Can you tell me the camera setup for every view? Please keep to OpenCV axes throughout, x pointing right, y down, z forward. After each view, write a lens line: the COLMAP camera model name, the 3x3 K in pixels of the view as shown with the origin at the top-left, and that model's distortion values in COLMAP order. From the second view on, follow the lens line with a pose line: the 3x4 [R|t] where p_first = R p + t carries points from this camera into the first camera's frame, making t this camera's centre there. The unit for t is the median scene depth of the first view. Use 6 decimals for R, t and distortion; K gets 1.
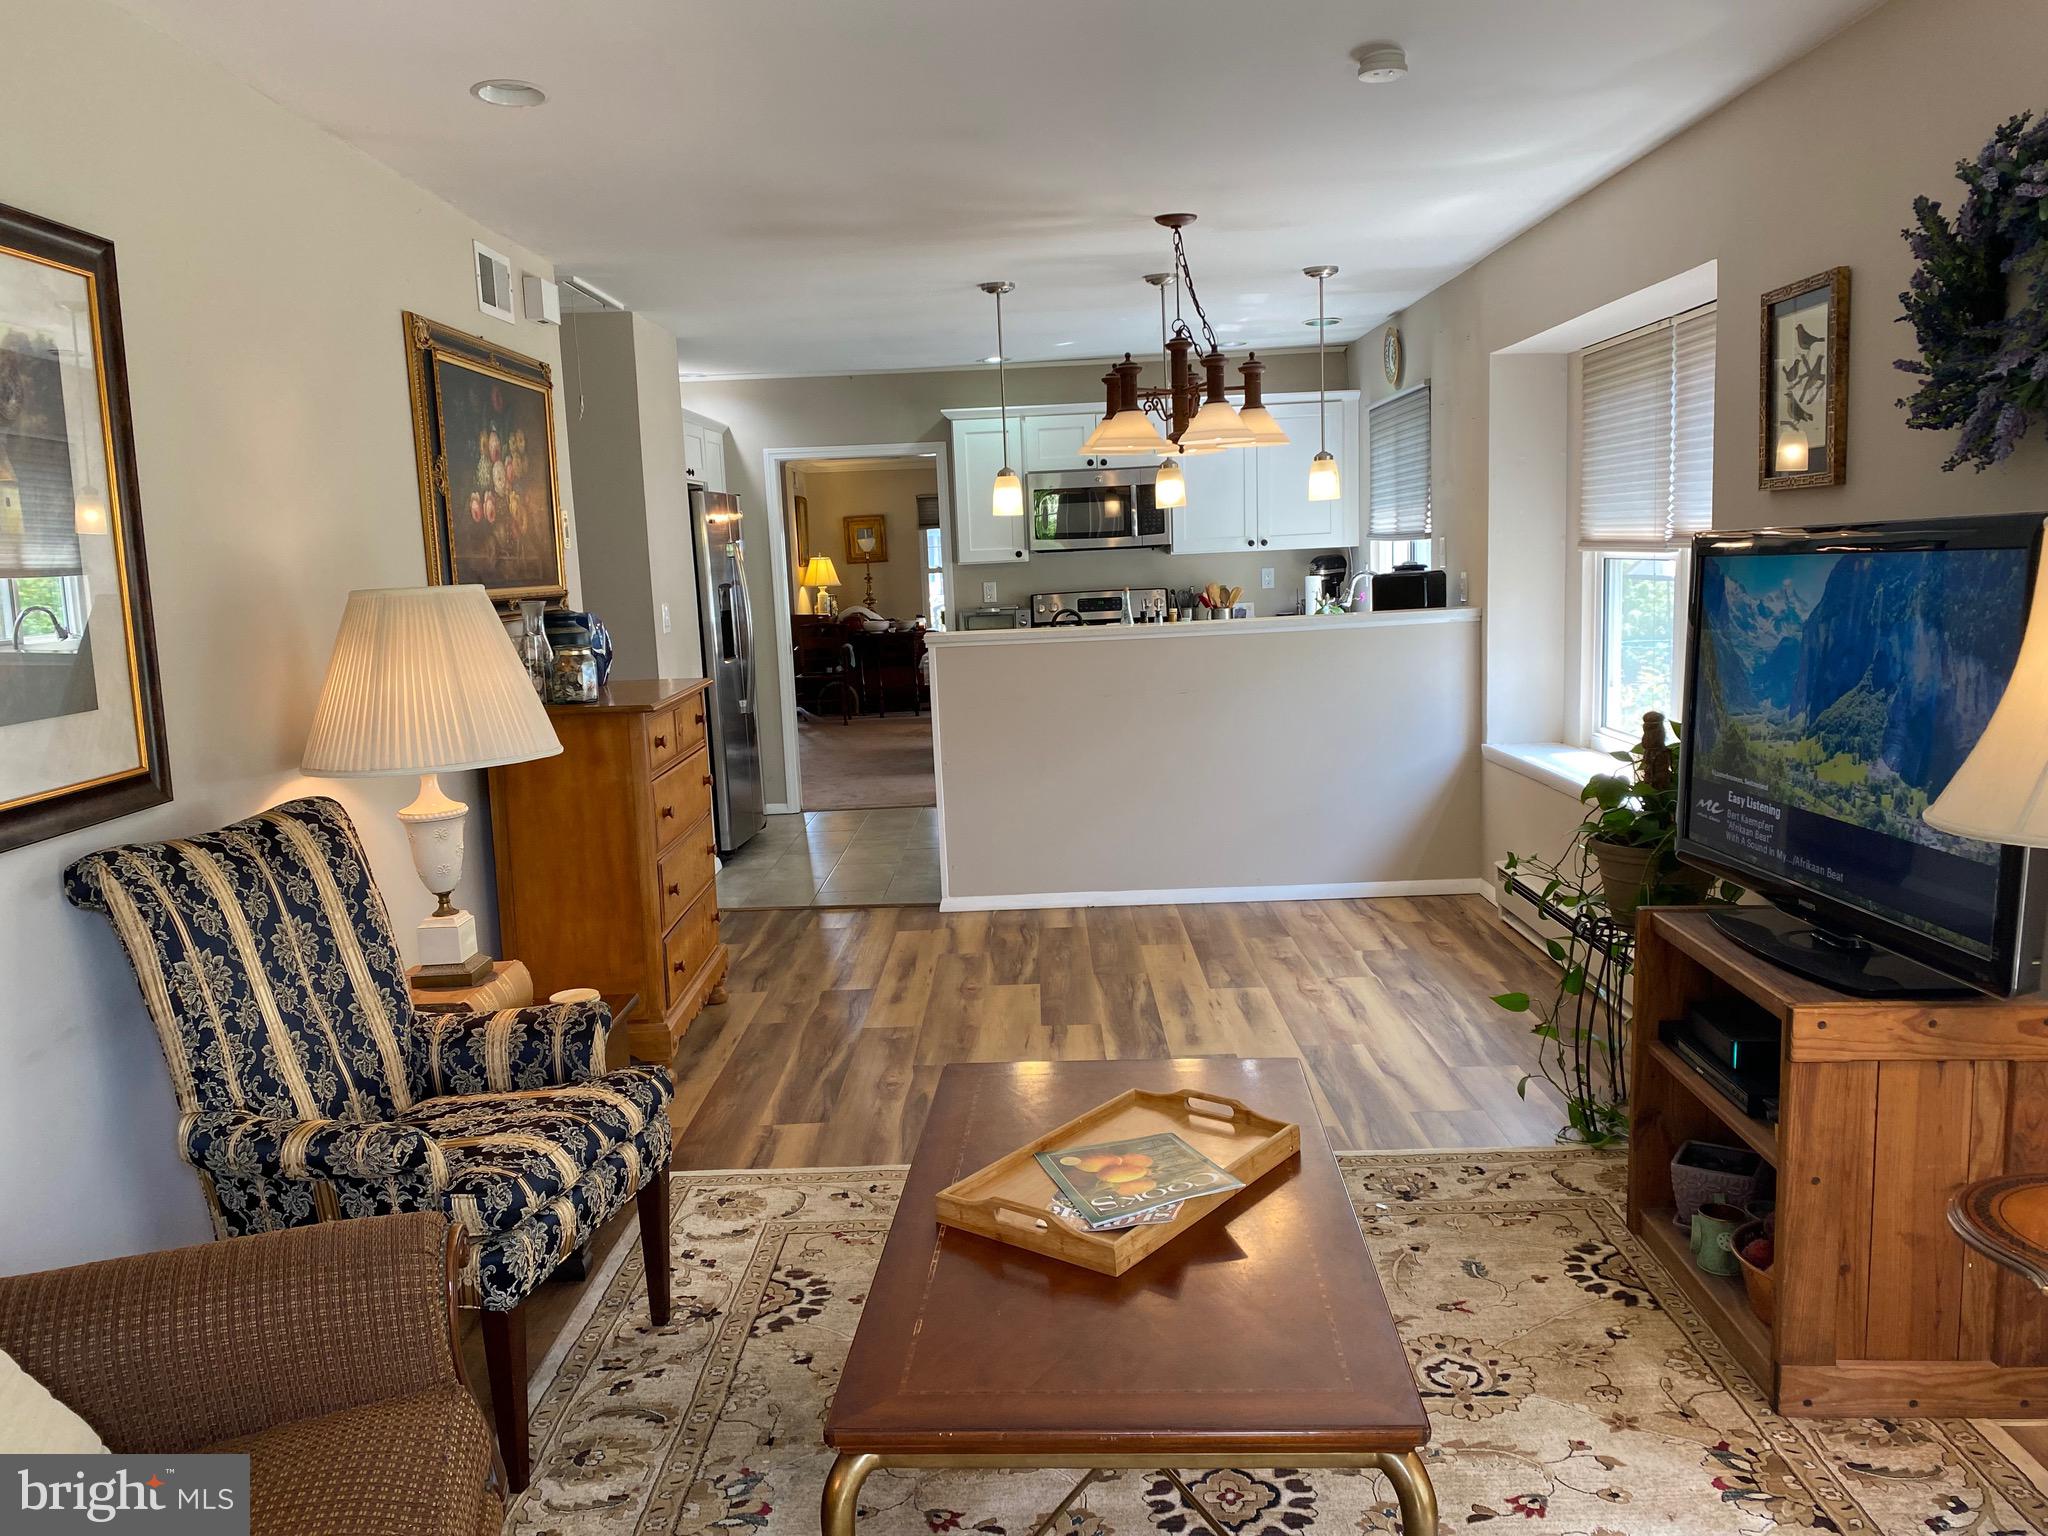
lens RADIAL K [[1529.9, 0, 1011.8], [0, 1529.9, 763.9], [0, 0, 1]] dist [0.009013, 0.000174]
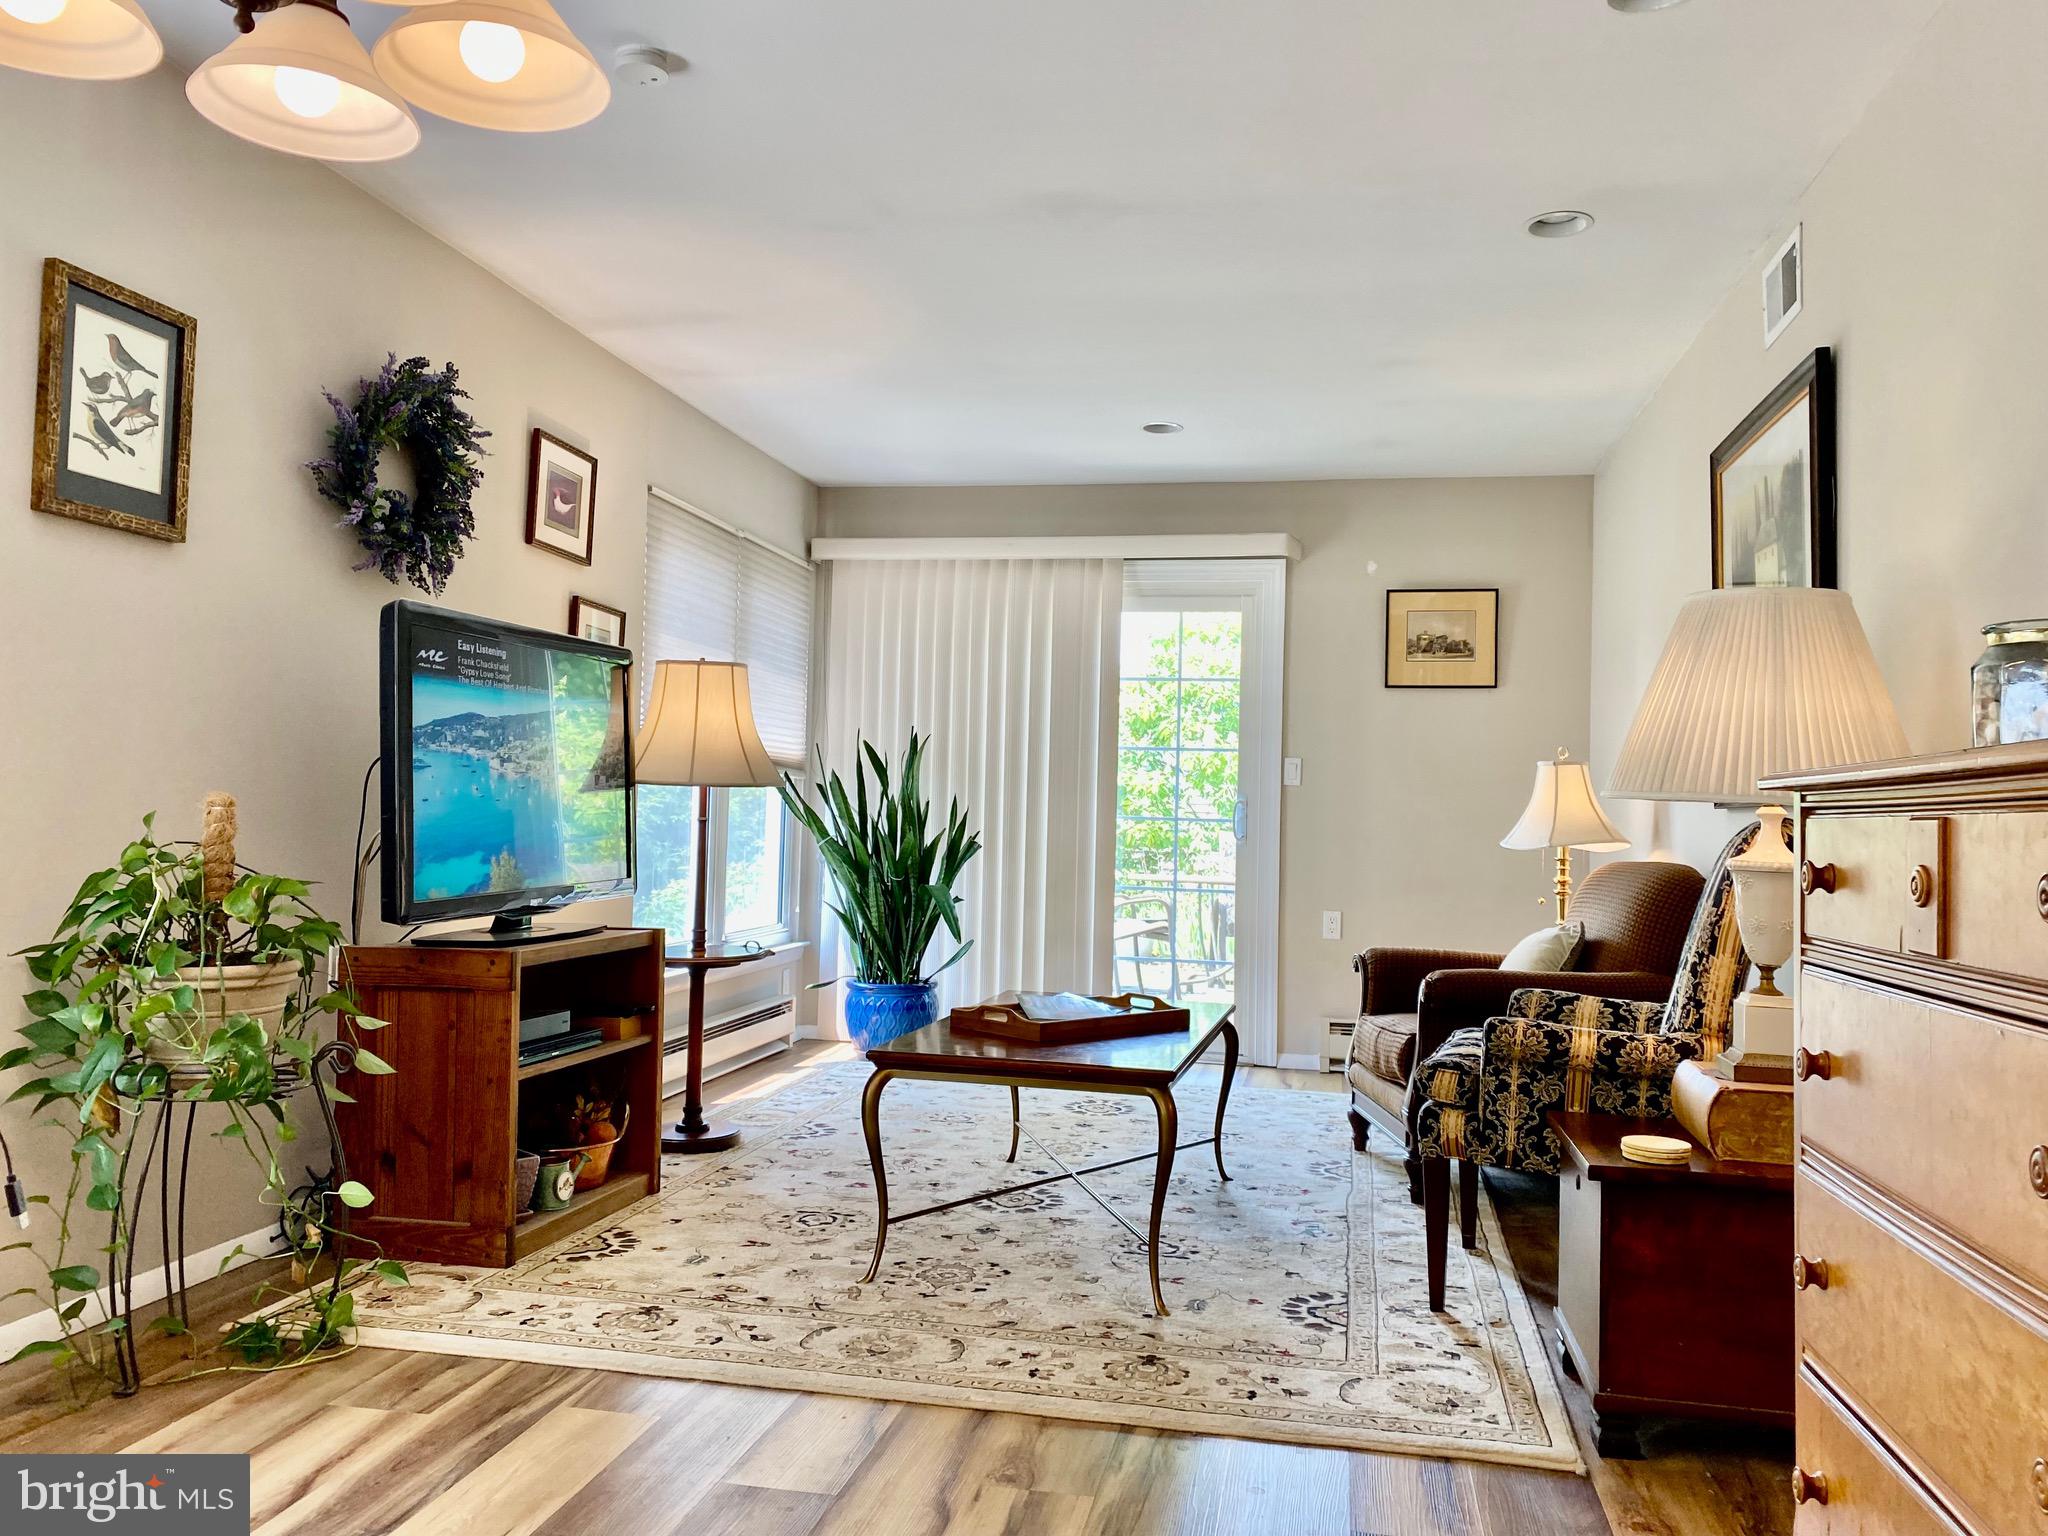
lens RADIAL K [[1573.9, 0, 1024.0], [0, 1573.9, 768.0], [0, 0, 1]] dist [0.019472, -0.012067]
pose [[-0.983058, 0.022940, 0.181856, -0.166026], [0.041496, 0.994232, 0.098899, -0.144956], [-0.178538, 0.104769, -0.978339, 2.256978]]
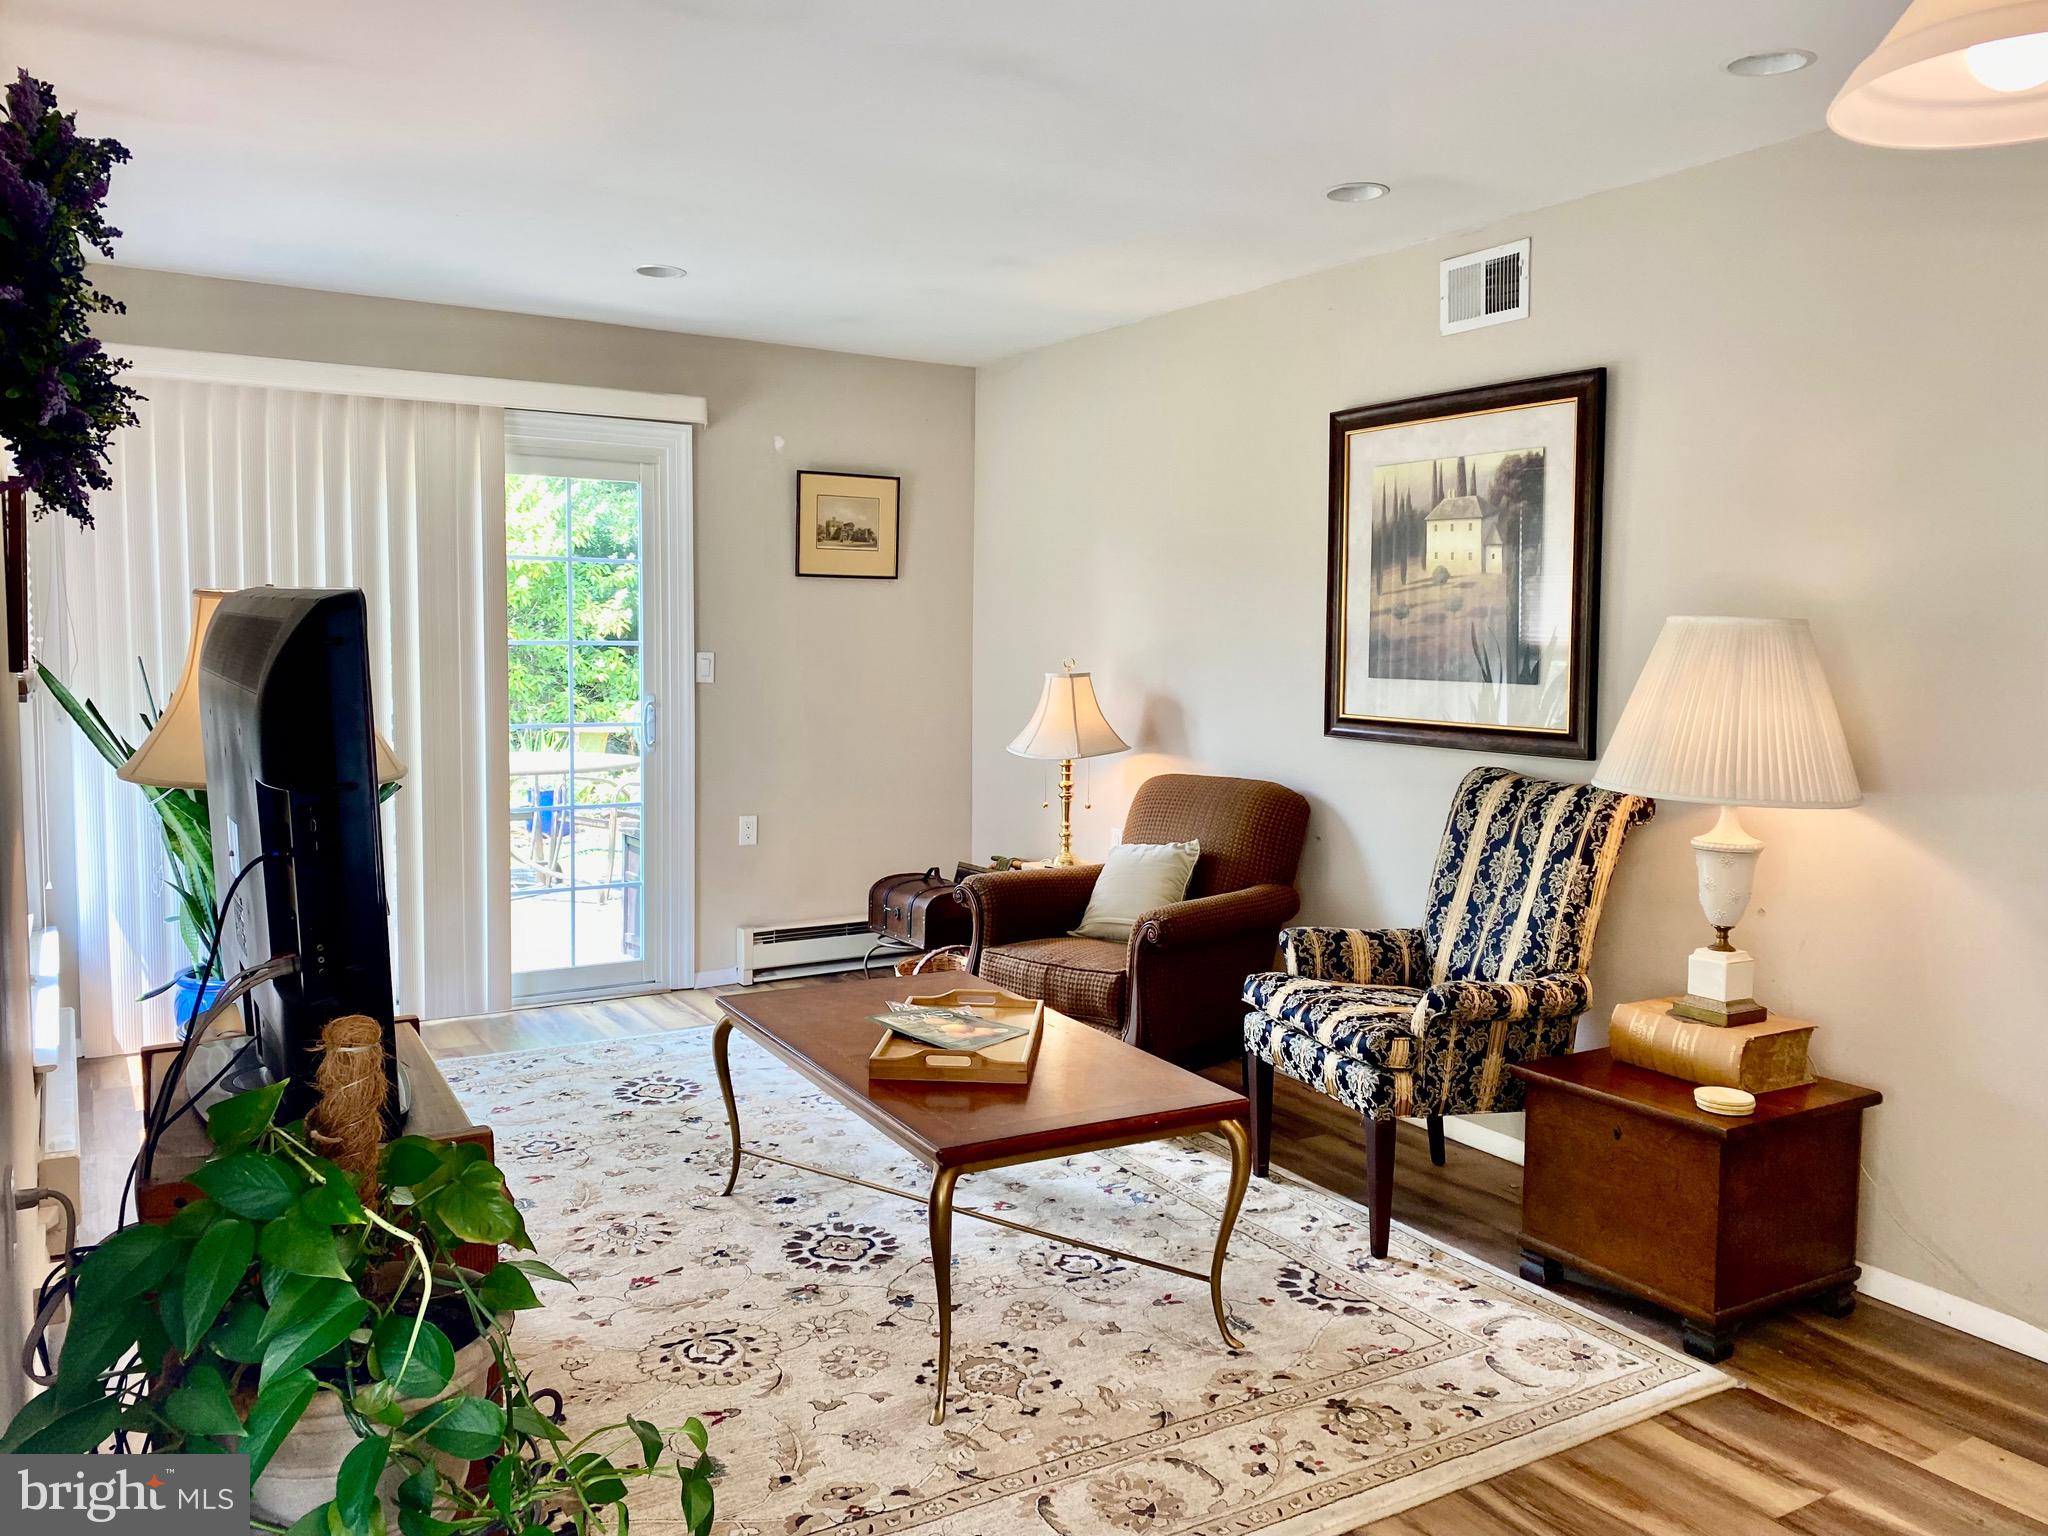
lens RADIAL K [[1573.9, 0, 1024.0], [0, 1573.9, 768.0], [0, 0, 1]] dist [0.019472, -0.012067]
pose [[-0.843391, 0.077575, -0.531671, 0.642286], [-0.054081, 0.972241, 0.227647, -0.265743], [0.534572, 0.220749, -0.815784, 1.877524]]
